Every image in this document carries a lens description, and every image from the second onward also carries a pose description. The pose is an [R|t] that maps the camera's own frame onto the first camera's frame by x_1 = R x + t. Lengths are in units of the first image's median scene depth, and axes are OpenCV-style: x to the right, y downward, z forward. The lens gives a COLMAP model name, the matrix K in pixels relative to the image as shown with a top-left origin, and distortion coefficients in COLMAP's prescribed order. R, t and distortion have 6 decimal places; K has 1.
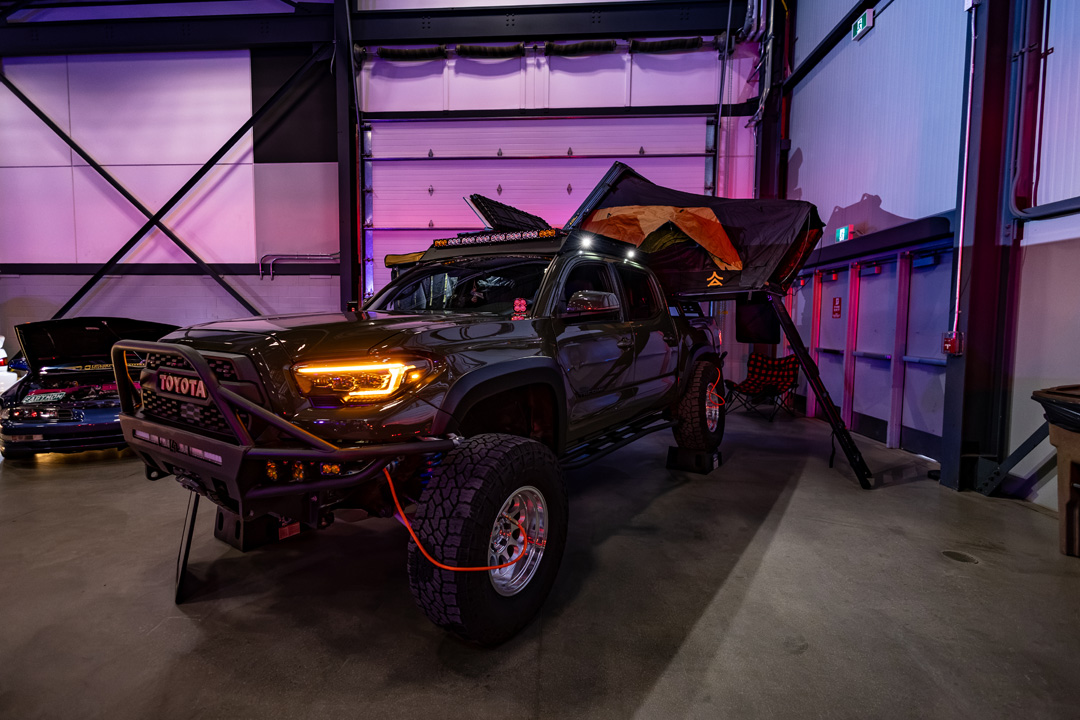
lens RADIAL K [[490.8, 0, 540.0], [0, 490.8, 360.0], [0, 0, 1]] dist [0.002770, -0.001616]
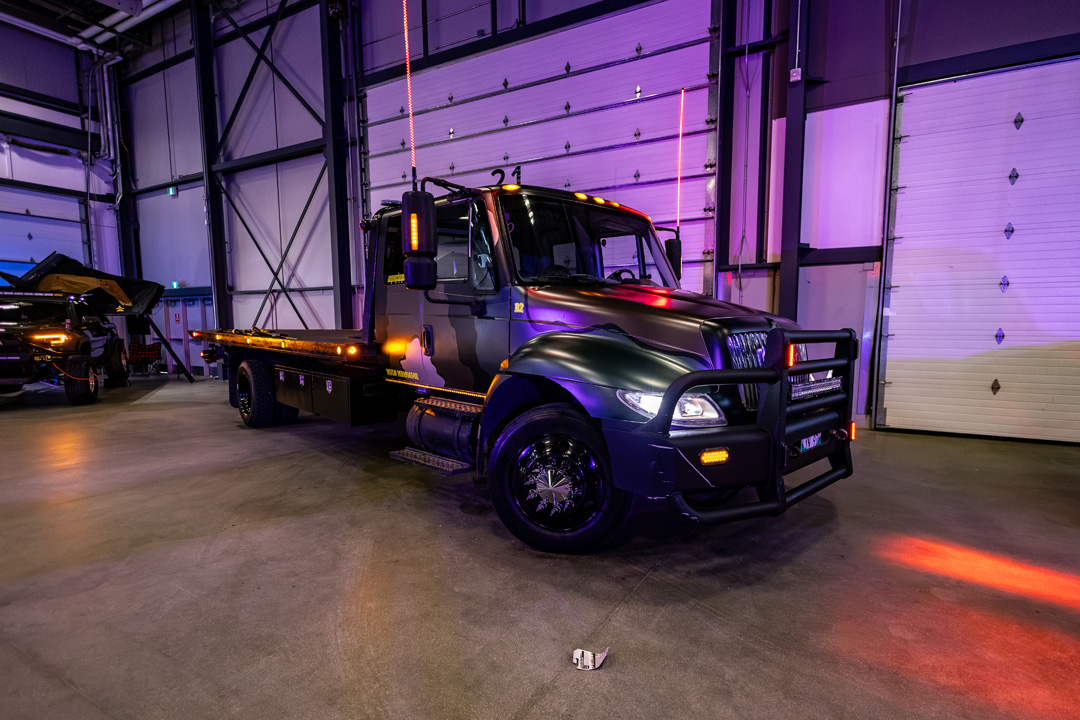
lens RADIAL K [[520.0, 0, 554.3], [0, 520.0, 382.3], [0, 0, 1]] dist [0.000109, -0.000404]
pose [[0.419938, -0.100902, 0.901926, -0.732213], [0.068478, 0.994490, 0.079374, 0.097368], [-0.904965, 0.028430, 0.424534, -1.361191]]
